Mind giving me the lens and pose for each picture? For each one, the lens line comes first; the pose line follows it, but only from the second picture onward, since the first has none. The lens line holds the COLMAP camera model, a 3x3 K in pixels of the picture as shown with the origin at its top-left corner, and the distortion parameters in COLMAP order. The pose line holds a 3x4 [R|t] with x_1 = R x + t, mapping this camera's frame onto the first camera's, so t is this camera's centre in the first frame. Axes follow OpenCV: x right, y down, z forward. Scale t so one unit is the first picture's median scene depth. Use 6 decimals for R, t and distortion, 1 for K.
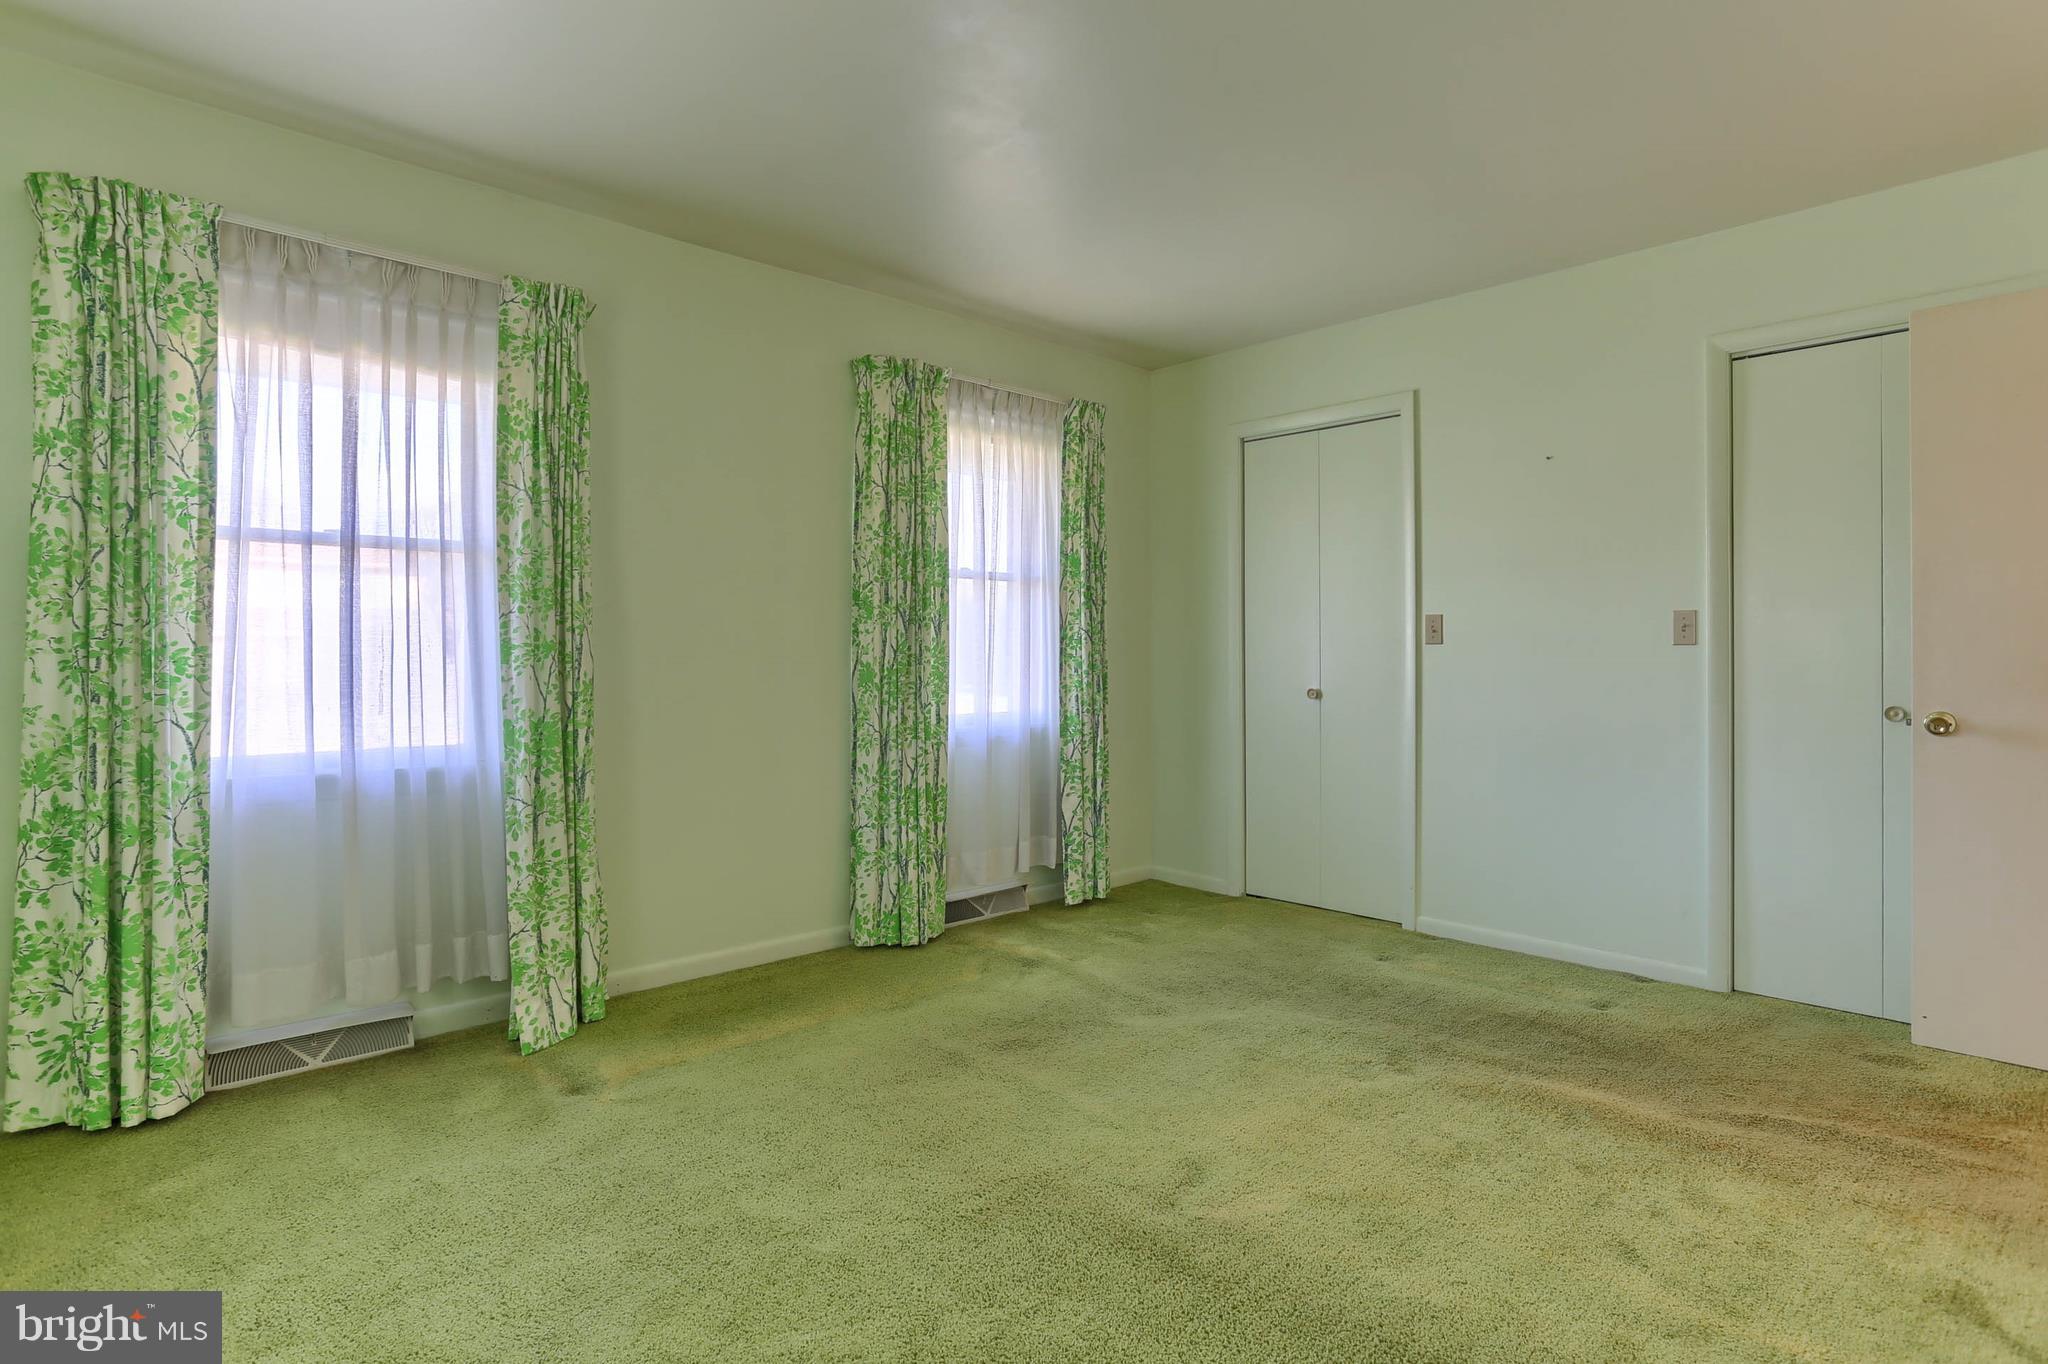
lens RADIAL K [[1082.1, 0, 1042.6], [0, 1082.1, 675.3], [0, 0, 1]] dist [-0.056900, 0.028624]
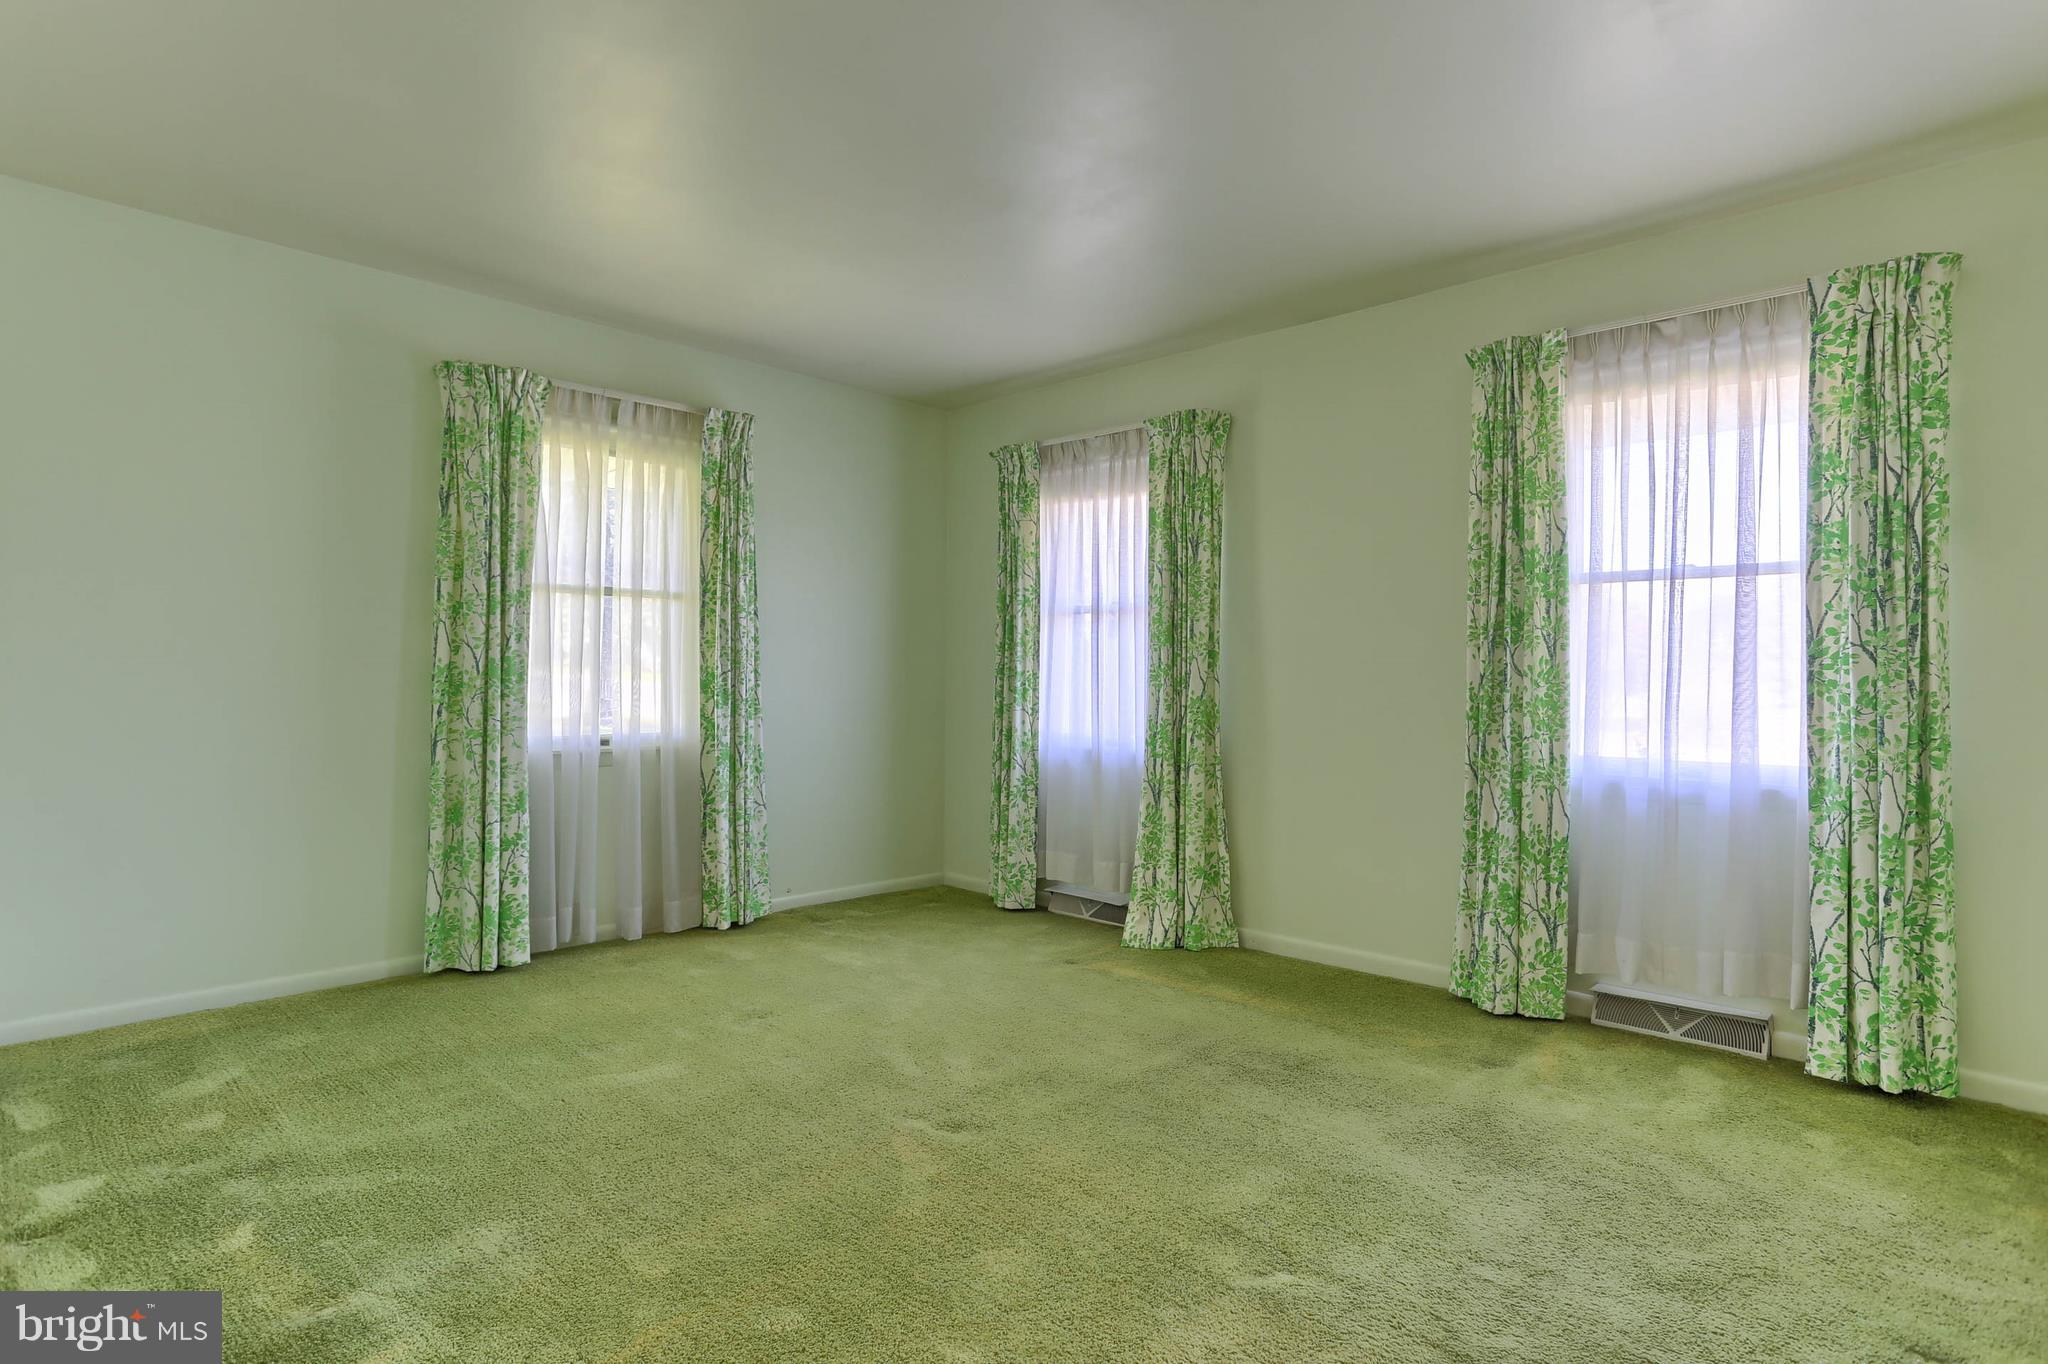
lens RADIAL K [[1082.1, 0, 1042.6], [0, 1082.1, 675.3], [0, 0, 1]] dist [-0.056900, 0.028624]
pose [[0.027985, 0.017351, -0.999458, 0.713910], [-0.005779, 0.999835, 0.017196, -0.035104], [0.999592, 0.005295, 0.028080, 0.592579]]
